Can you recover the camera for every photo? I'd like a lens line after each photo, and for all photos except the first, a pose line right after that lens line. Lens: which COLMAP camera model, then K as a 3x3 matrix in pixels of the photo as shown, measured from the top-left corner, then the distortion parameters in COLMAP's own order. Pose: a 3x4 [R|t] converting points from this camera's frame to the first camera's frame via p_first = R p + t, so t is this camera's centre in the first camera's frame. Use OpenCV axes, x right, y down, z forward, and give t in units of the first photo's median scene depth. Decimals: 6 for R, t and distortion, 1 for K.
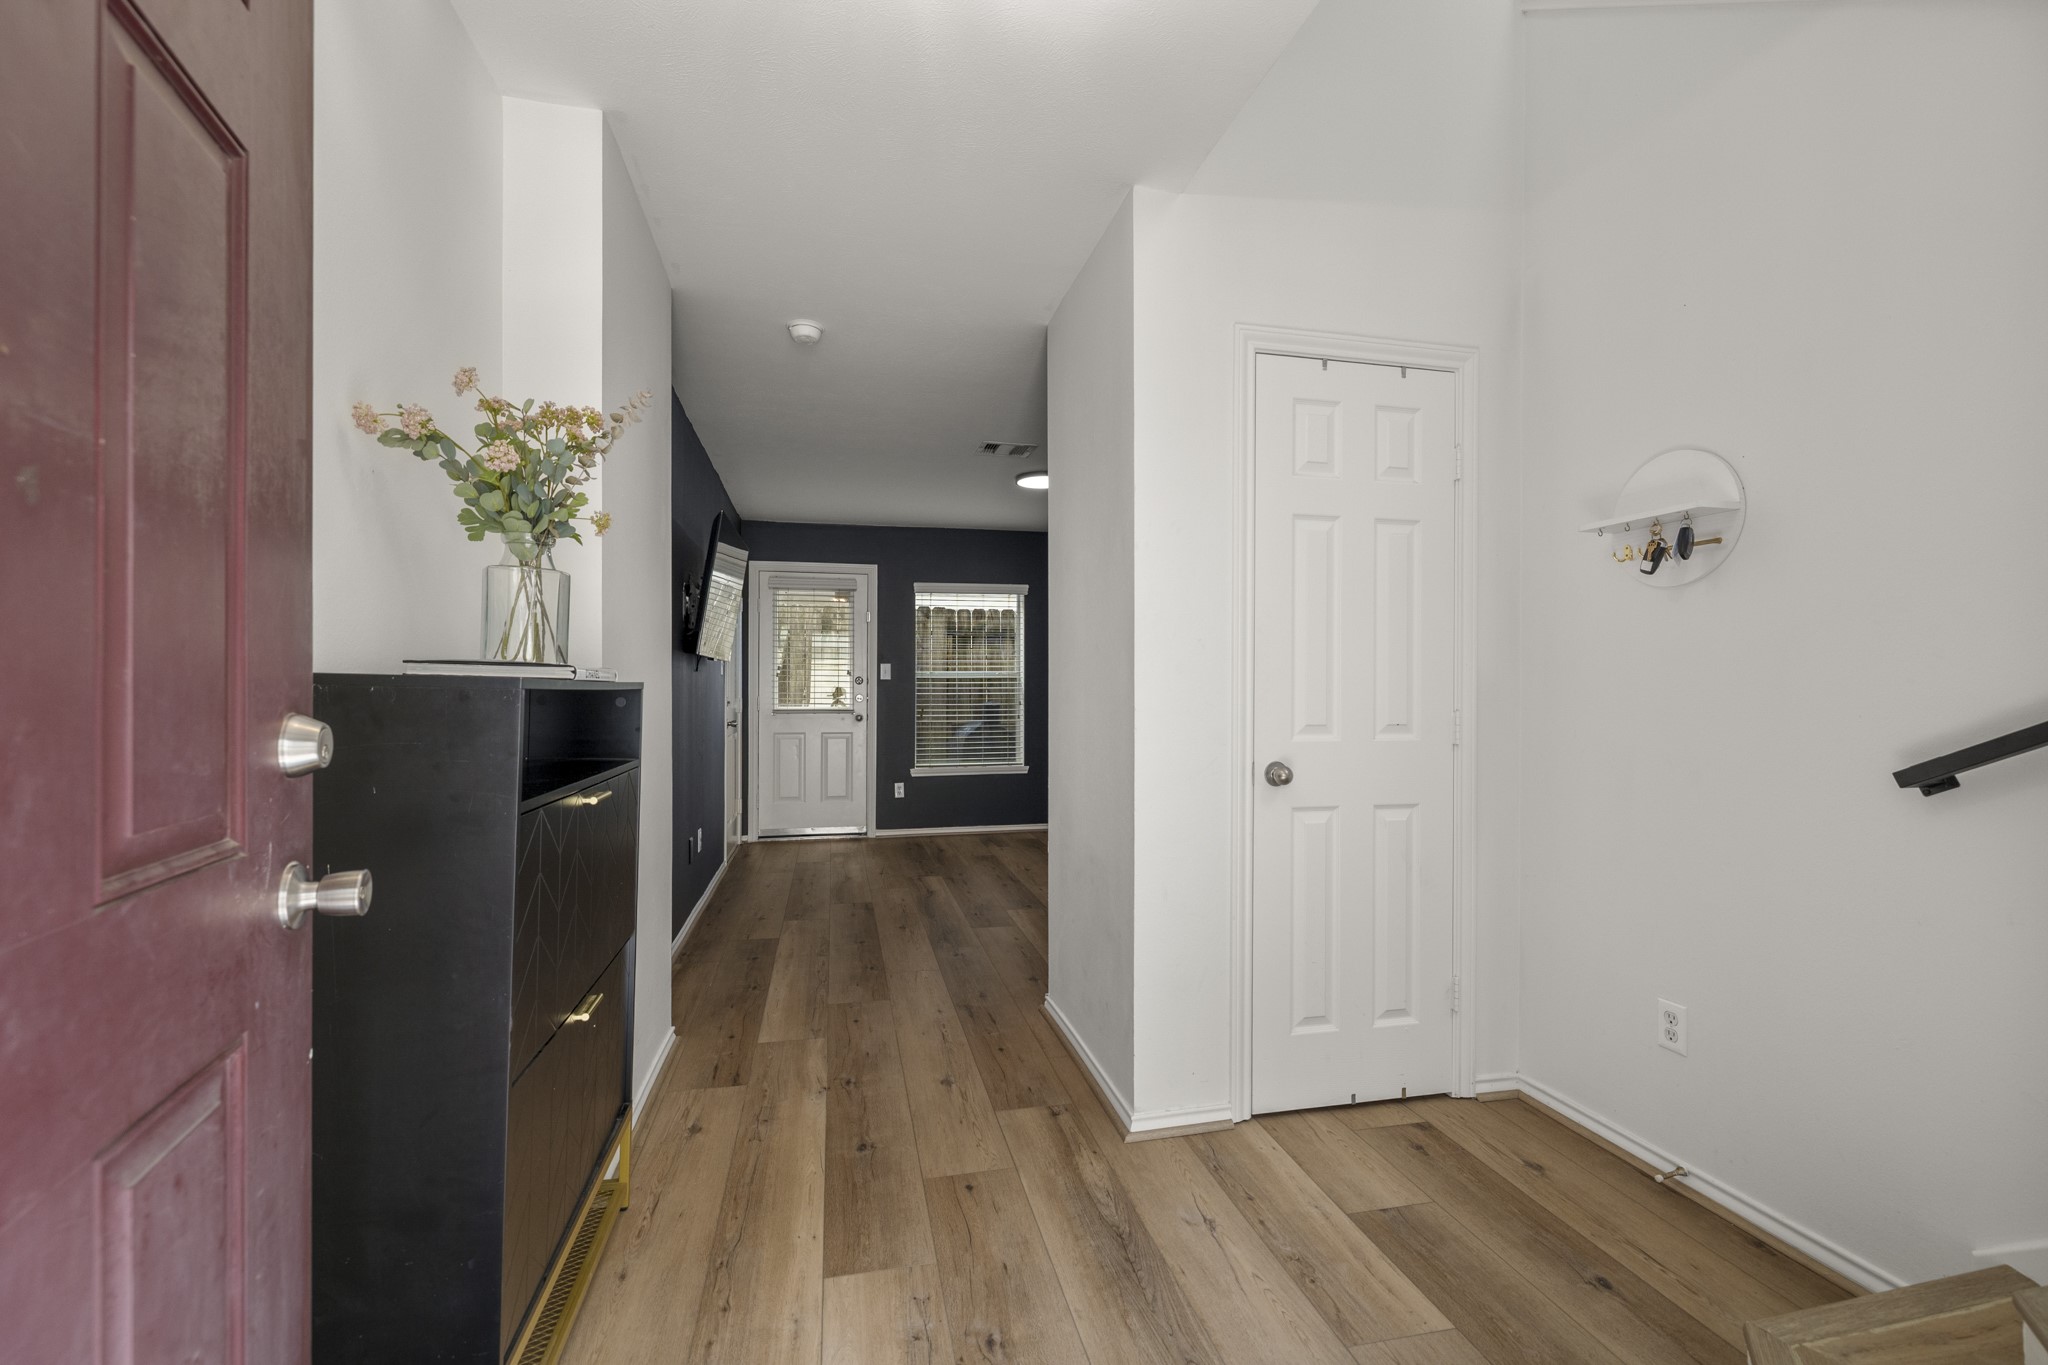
lens RADIAL K [[868.3, 0, 1033.5], [0, 868.3, 687.4], [0, 0, 1]] dist [0.002549, 0.000345]
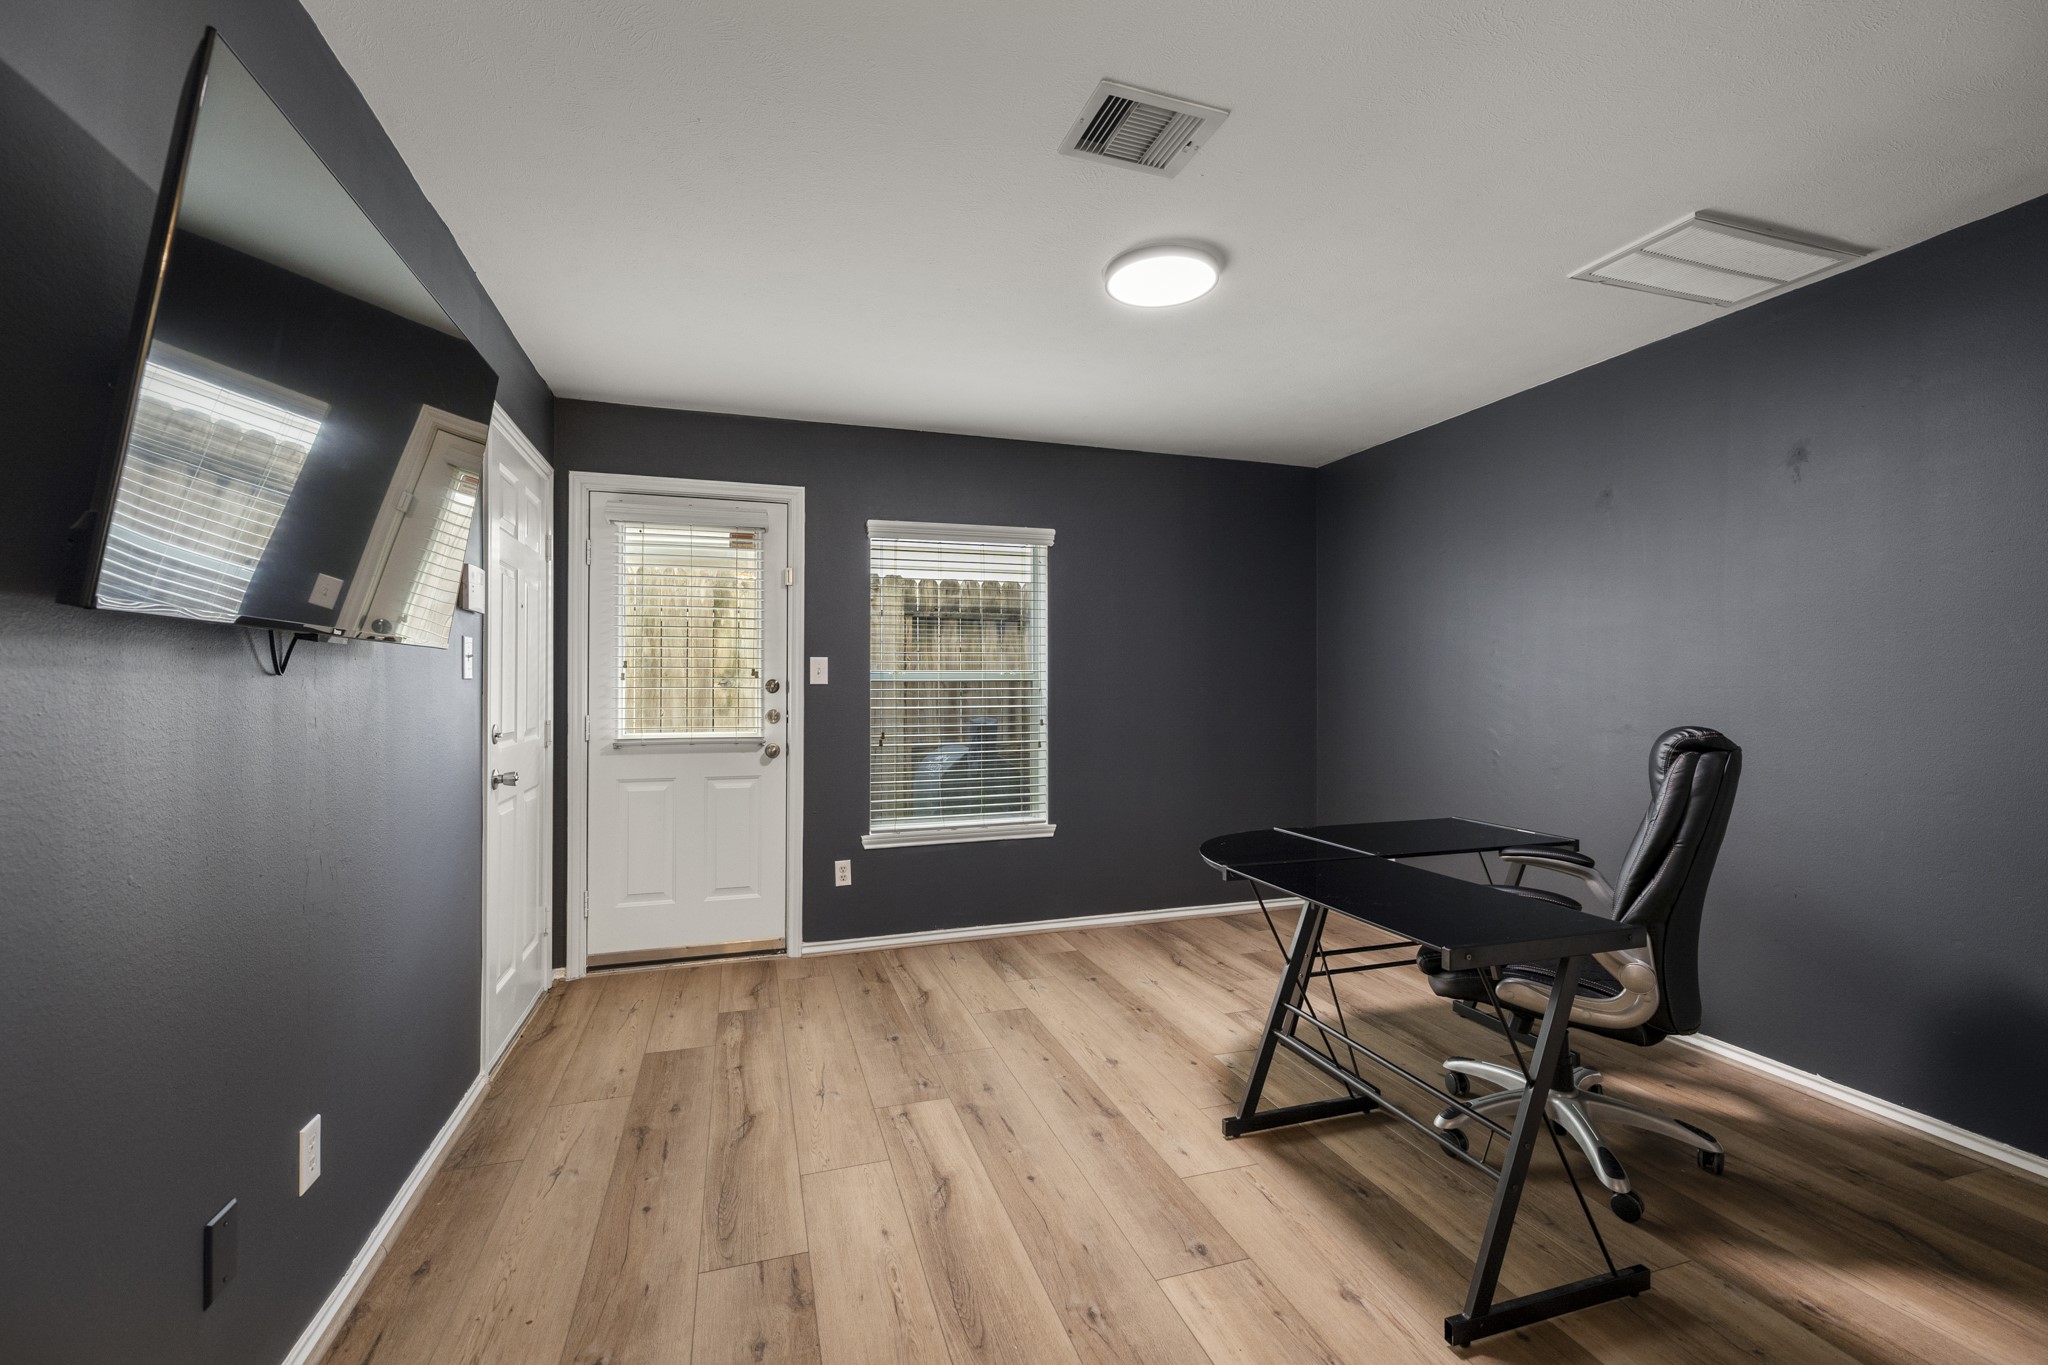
lens RADIAL K [[868.3, 0, 1024.7], [0, 868.3, 676.5], [0, 0, 1]] dist [0.002549, 0.000345]
pose [[0.996311, -0.002213, 0.085793, -0.083574], [0.003058, 0.999948, -0.009711, -0.008404], [-0.085767, 0.009937, 0.996266, 0.410946]]
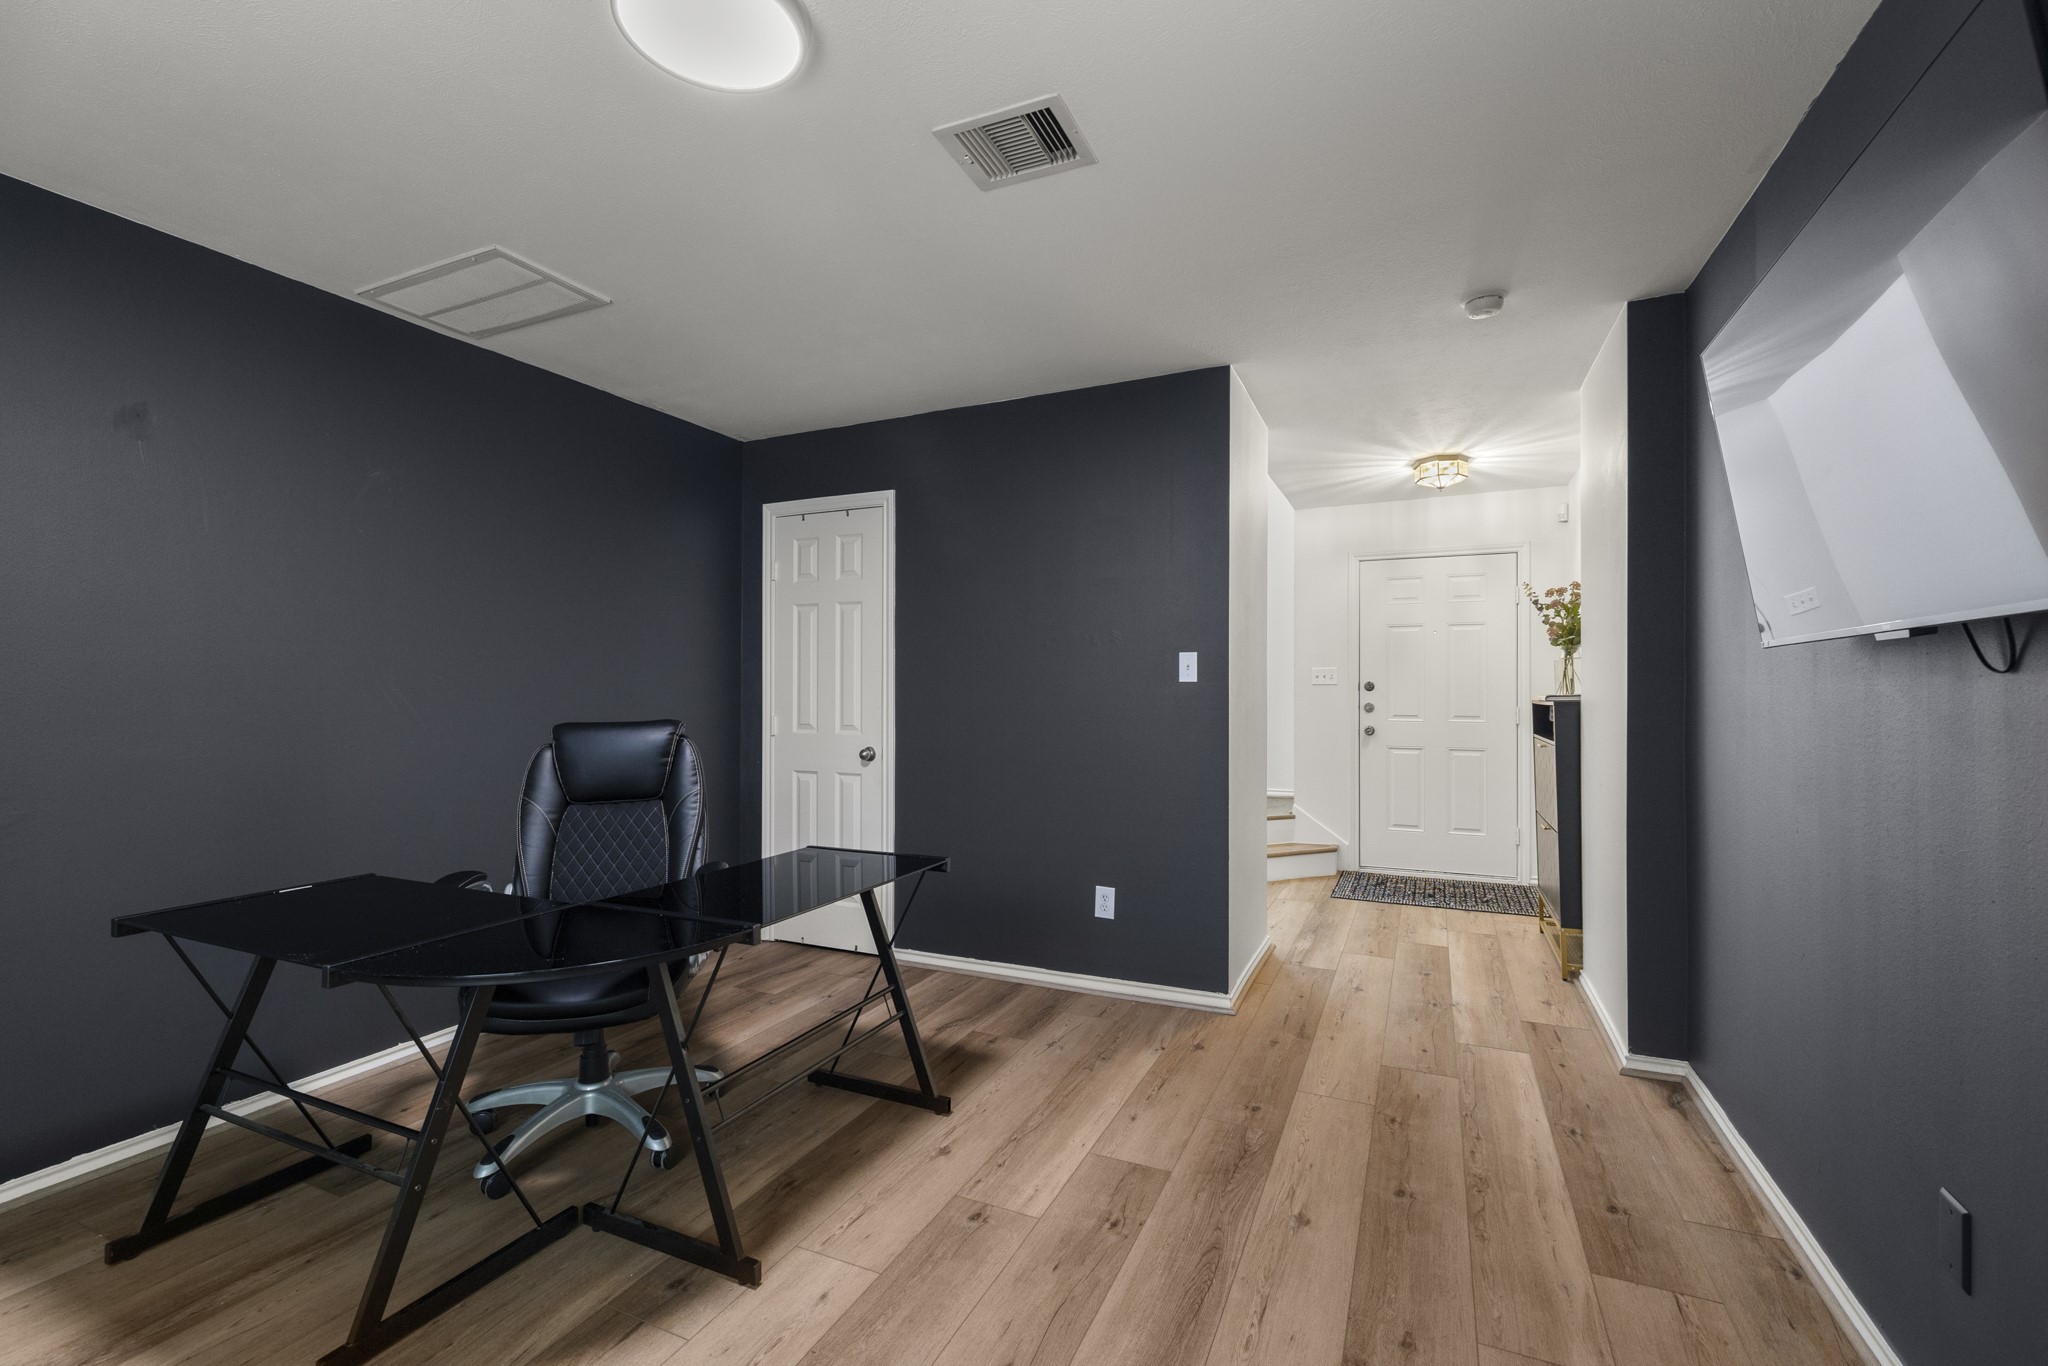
lens RADIAL K [[868.3, 0, 1035.7], [0, 868.3, 688.6], [0, 0, 1]] dist [0.002549, 0.000345]
pose [[-0.794942, -0.001739, 0.606683, -0.199252], [-0.003396, 0.999993, -0.001584, -0.007272], [-0.606676, -0.003320, -0.794942, 0.907508]]
